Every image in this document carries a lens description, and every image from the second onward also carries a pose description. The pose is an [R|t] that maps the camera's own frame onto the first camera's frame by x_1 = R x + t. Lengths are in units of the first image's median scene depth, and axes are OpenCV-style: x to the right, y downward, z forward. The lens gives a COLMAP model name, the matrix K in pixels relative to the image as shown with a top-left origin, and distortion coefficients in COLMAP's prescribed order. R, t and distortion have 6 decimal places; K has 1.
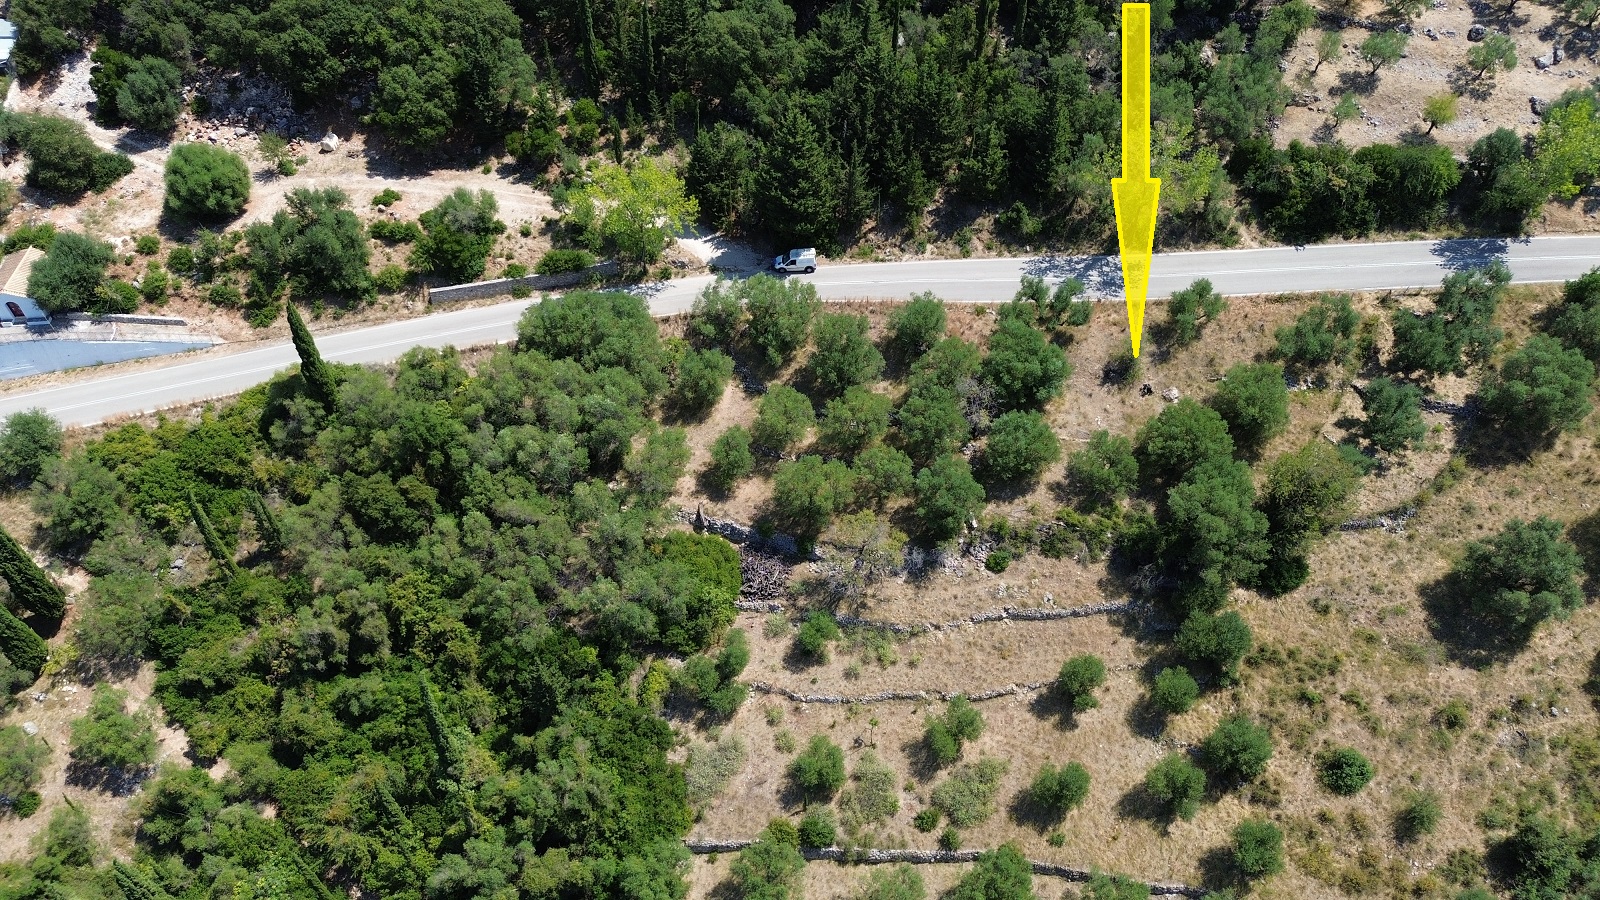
lens RADIAL K [[1135.7, 0, 803.2], [0, 1135.7, 454.9], [0, 0, 1]] dist [0.034526, -0.018484]
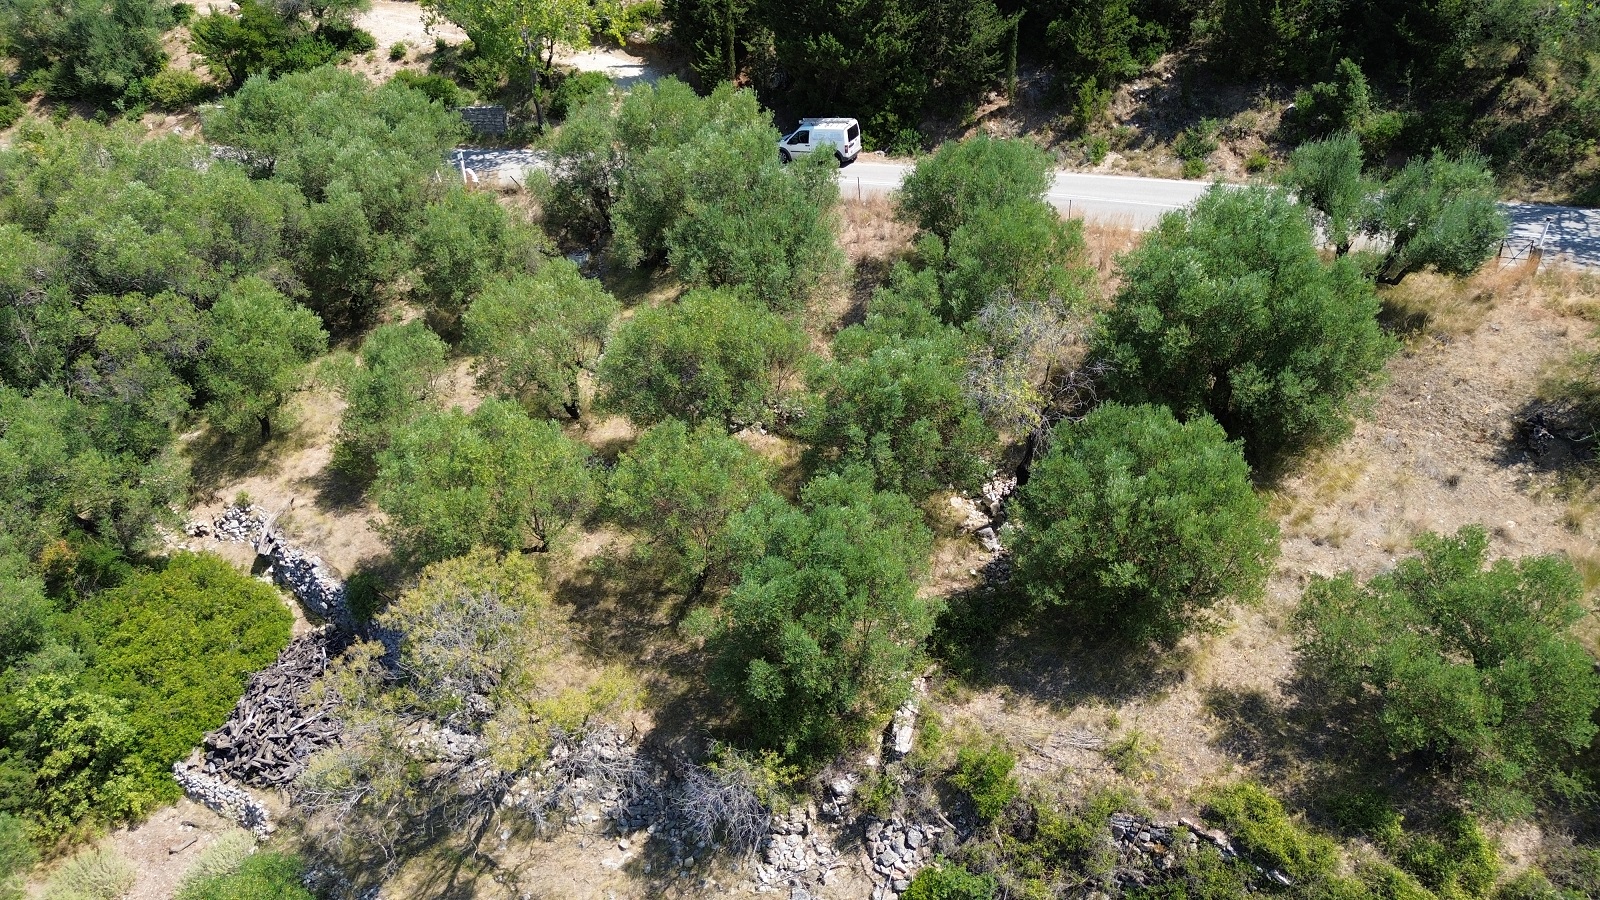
lens RADIAL K [[1135.7, 0, 805.4], [0, 1135.7, 448.0], [0, 0, 1]] dist [0.034526, -0.018484]
pose [[0.912313, 0.199782, -0.357453, 0.207131], [-0.290206, 0.931291, -0.220177, 0.059704], [0.288905, 0.304605, 0.907606, 0.683066]]
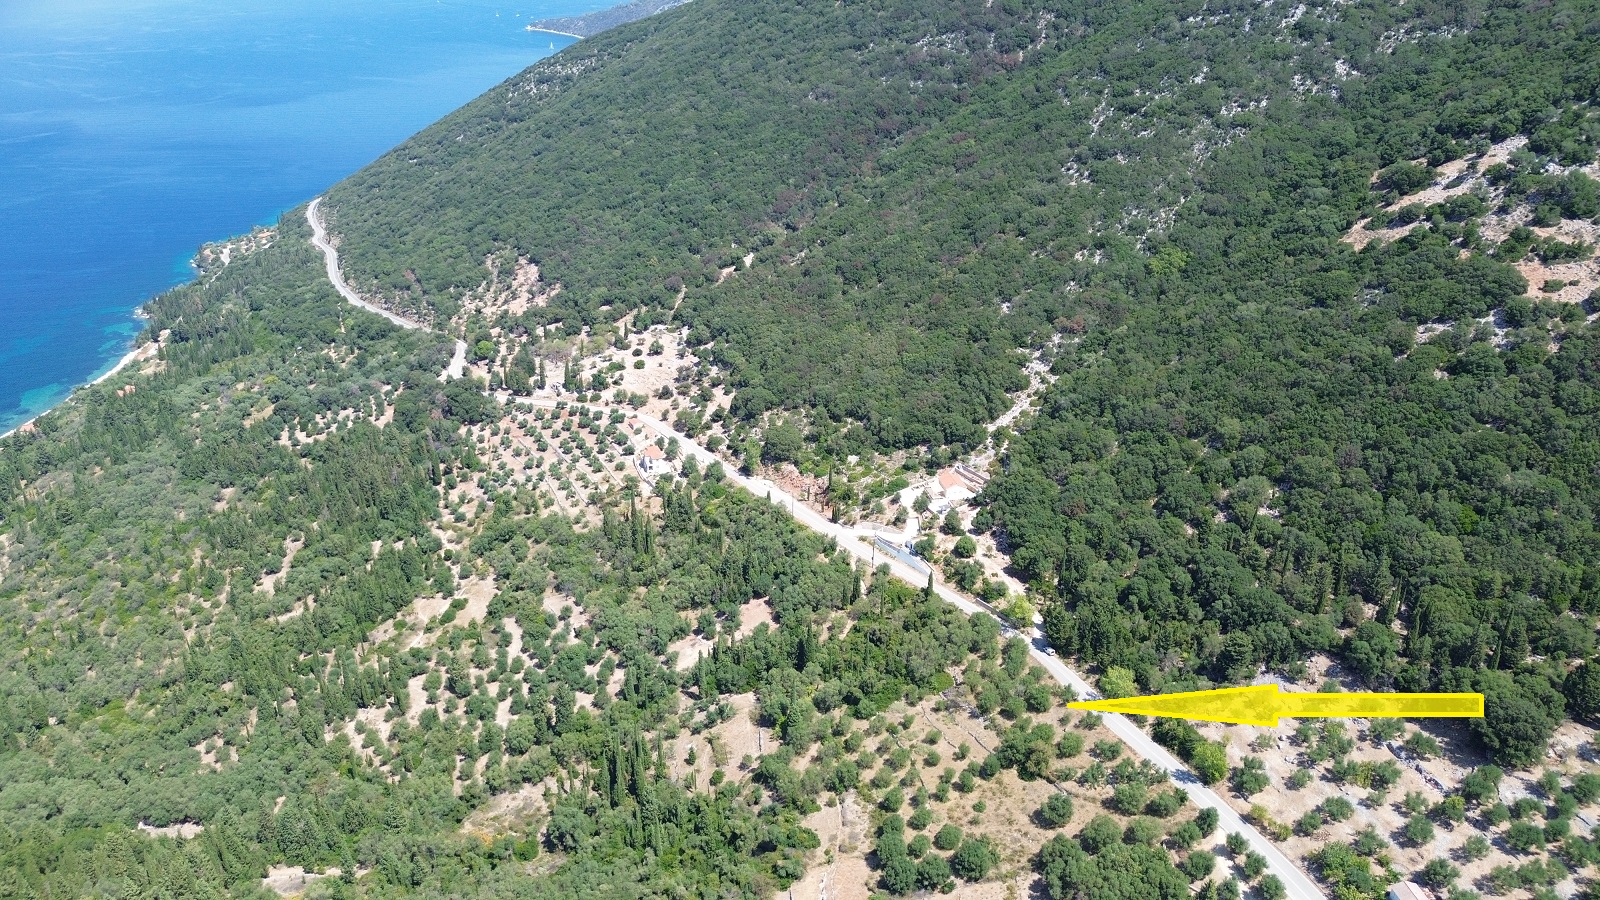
lens RADIAL K [[1135.7, 0, 797.5], [0, 1135.7, 450.5], [0, 0, 1]] dist [0.034526, -0.018484]
pose [[0.395257, 0.383925, -0.834490, 2.363689], [-0.683482, 0.729868, 0.012060, -0.155926], [0.613698, 0.565592, 0.550891, -1.615744]]
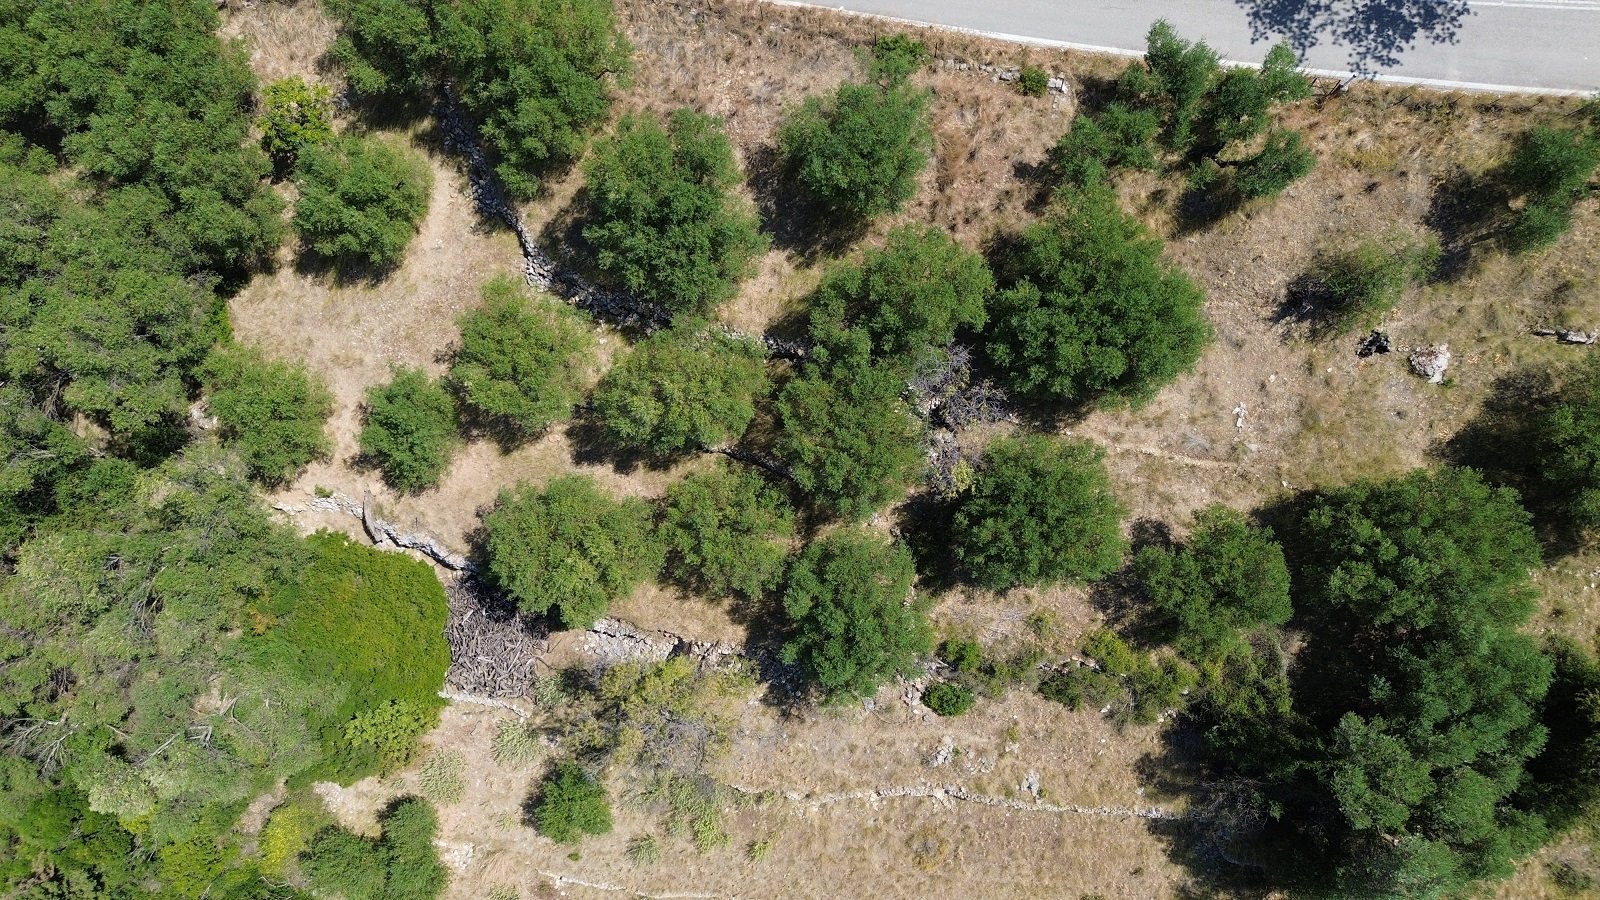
lens RADIAL K [[1135.7, 0, 809.7], [0, 1135.7, 438.8], [0, 0, 1]] dist [0.034526, -0.018484]
pose [[0.993954, 0.106087, -0.028295, 0.108614], [-0.069042, 0.804288, 0.590215, -0.275017], [0.085371, -0.584693, 0.806750, 0.631035]]
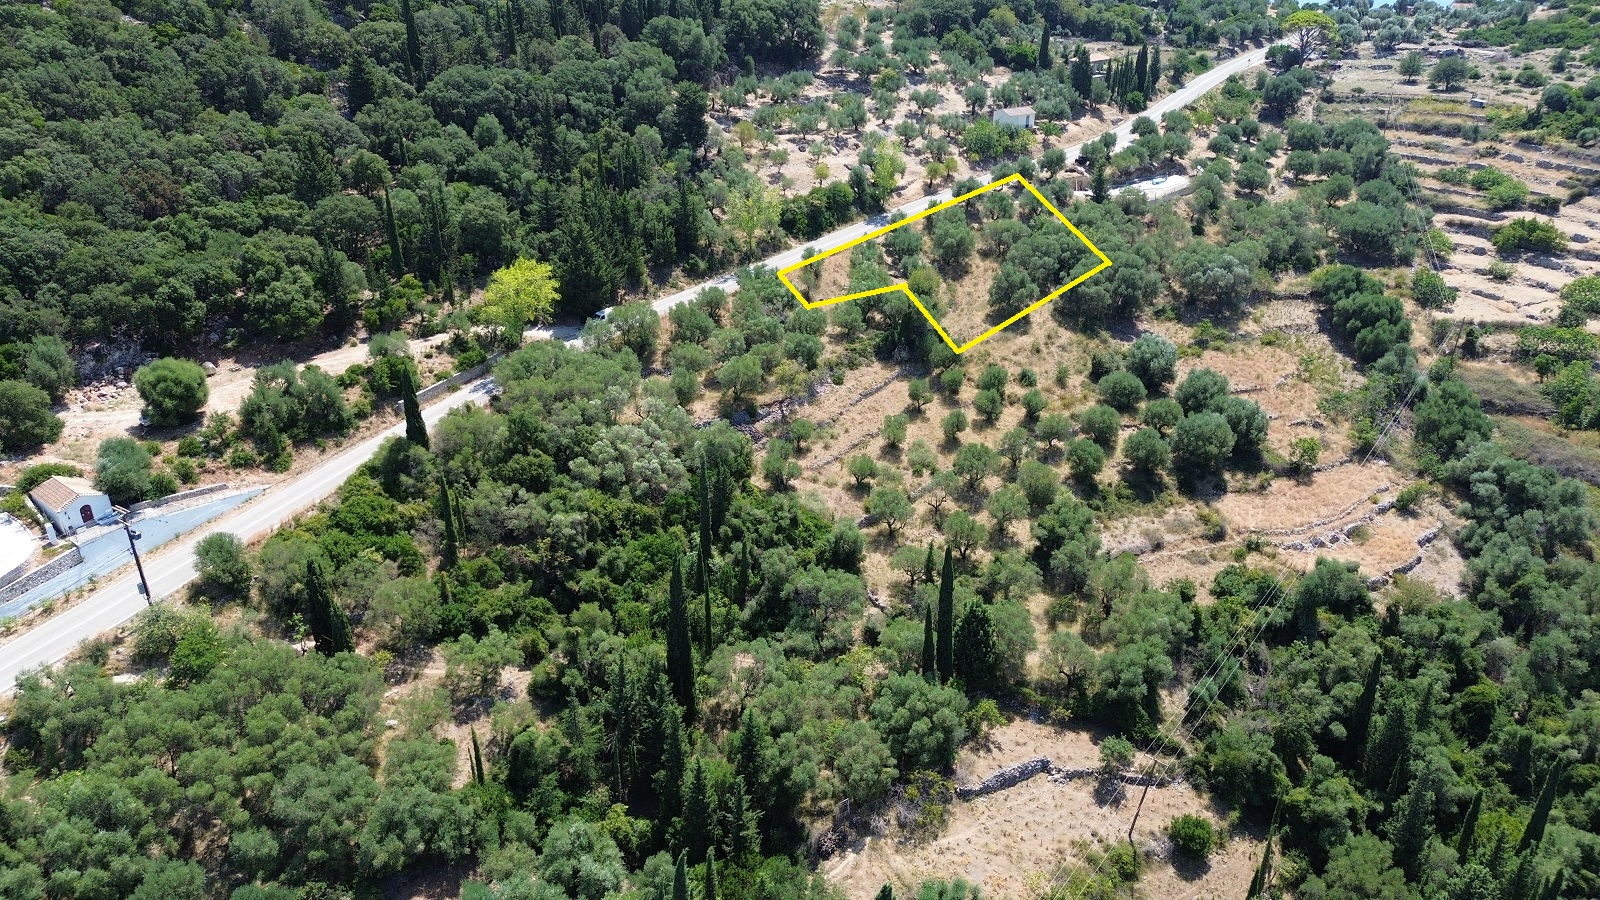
lens RADIAL K [[1135.7, 0, 798.6], [0, 1135.7, 450.1], [0, 0, 1]] dist [0.034526, -0.018484]
pose [[0.663435, -0.324205, 0.674348, -1.034210], [0.555185, 0.817501, -0.153172, 0.399077], [-0.501621, 0.476007, 0.722353, -0.169991]]
